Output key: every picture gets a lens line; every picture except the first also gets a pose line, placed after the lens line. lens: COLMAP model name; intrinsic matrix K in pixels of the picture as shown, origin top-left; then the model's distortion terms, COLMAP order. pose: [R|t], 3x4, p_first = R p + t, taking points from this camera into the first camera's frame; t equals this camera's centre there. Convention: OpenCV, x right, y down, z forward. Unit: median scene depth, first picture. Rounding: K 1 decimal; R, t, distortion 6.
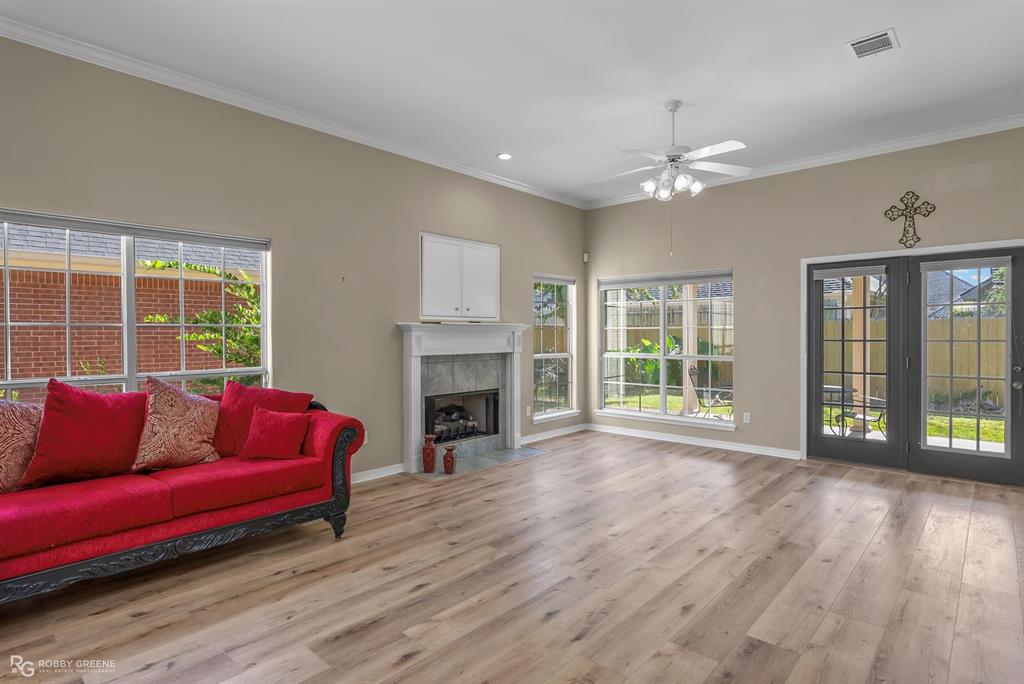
lens RADIAL K [[531.1, 0, 512.0], [0, 531.1, 342.0], [0, 0, 1]] dist [-0.002875, 0.000356]
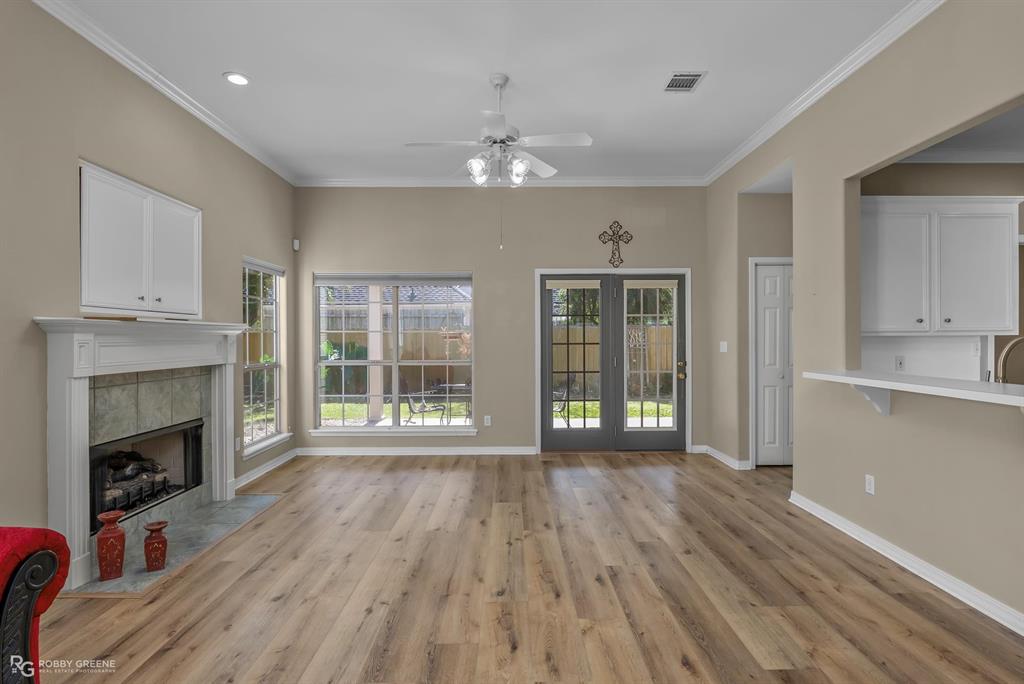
lens RADIAL K [[503.3, 0, 512.0], [0, 503.3, 342.0], [0, 0, 1]] dist [-0.005628, 0.000507]
pose [[0.732963, -0.004841, 0.680251, -0.192428], [0.011717, 0.999916, -0.005510, -0.002117], [-0.680167, 0.012009, 0.732958, 0.281800]]
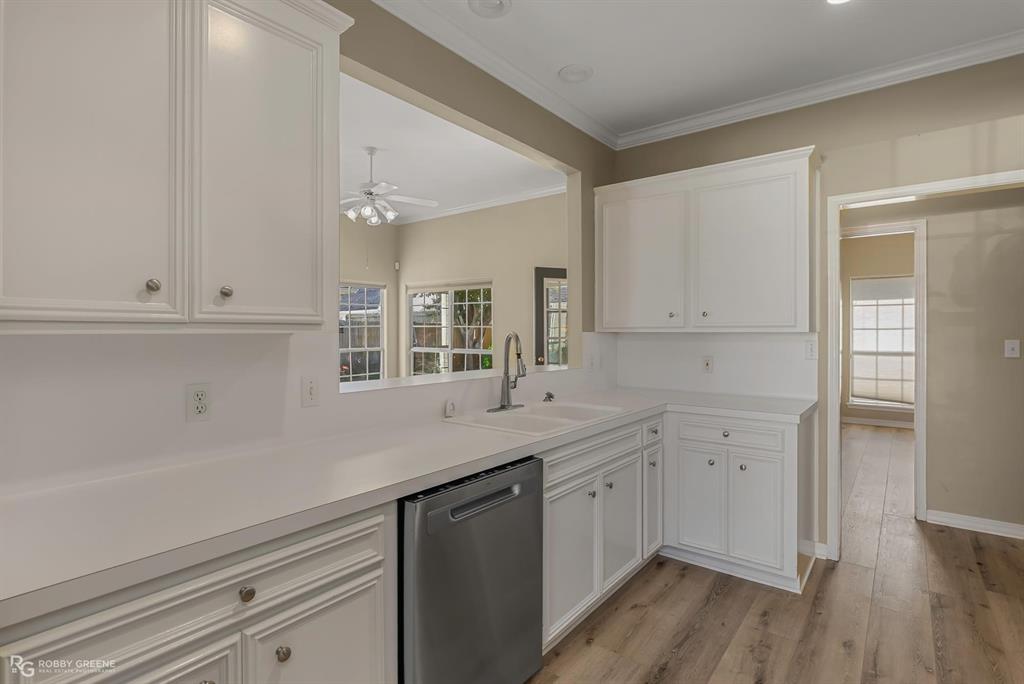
lens RADIAL K [[511.2, 0, 508.2], [0, 511.2, 331.9], [0, 0, 1]] dist [0.000584, 0.000029]
pose [[0.997703, 0.002428, 0.067699, 0.408089], [-0.001506, 0.999906, -0.013663, 0.000375], [-0.067726, 0.013530, 0.997612, -0.167406]]
